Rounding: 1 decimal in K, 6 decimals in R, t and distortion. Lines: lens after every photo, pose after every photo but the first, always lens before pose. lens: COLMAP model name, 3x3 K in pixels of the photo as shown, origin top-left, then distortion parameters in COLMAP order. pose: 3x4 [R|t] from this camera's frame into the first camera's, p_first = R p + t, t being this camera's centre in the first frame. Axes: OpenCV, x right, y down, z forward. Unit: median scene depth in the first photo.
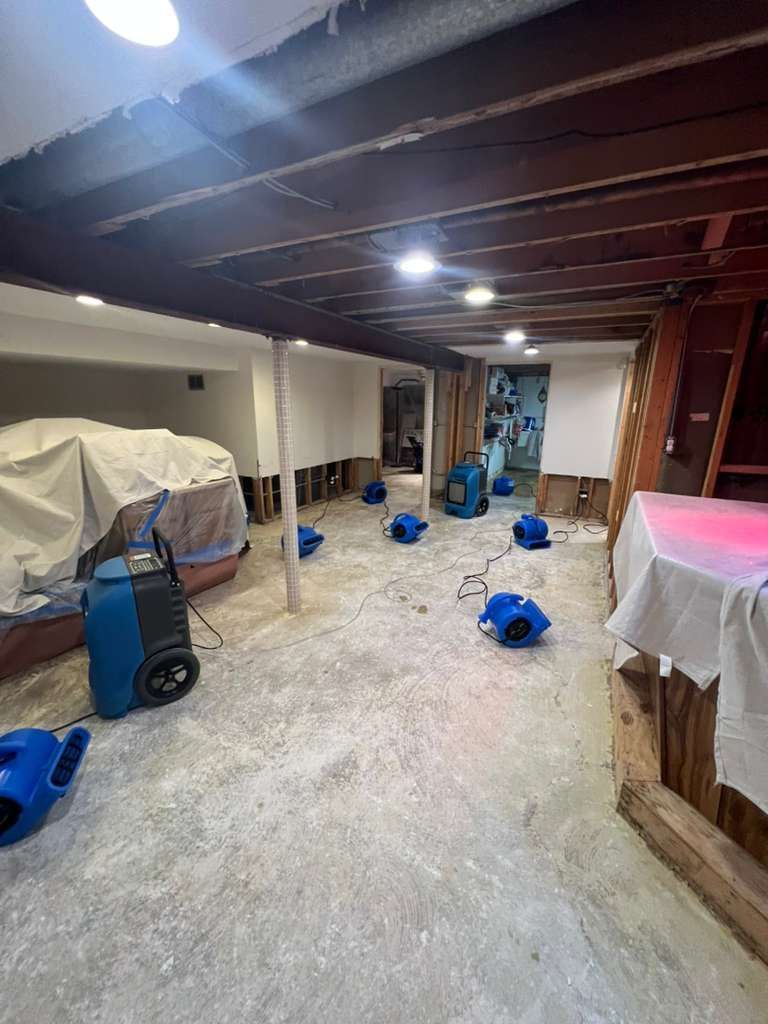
lens RADIAL K [[405.7, 0, 384.9], [0, 405.7, 511.5], [0, 0, 1]] dist [-0.002958, 0.000218]
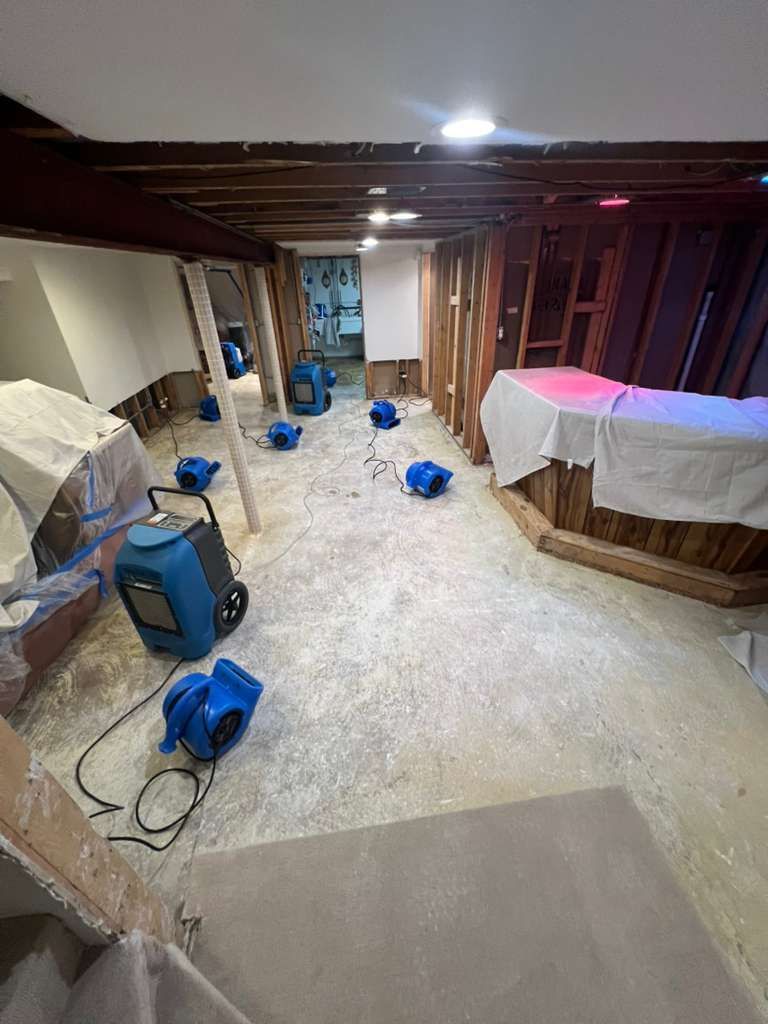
lens RADIAL K [[405.7, 0, 386.1], [0, 405.7, 509.5], [0, 0, 1]] dist [-0.002958, 0.000218]
pose [[0.829278, -0.316889, 0.460303, -0.337813], [0.189817, 0.934437, 0.301326, -0.058042], [-0.525611, -0.162509, 0.835059, -0.071247]]
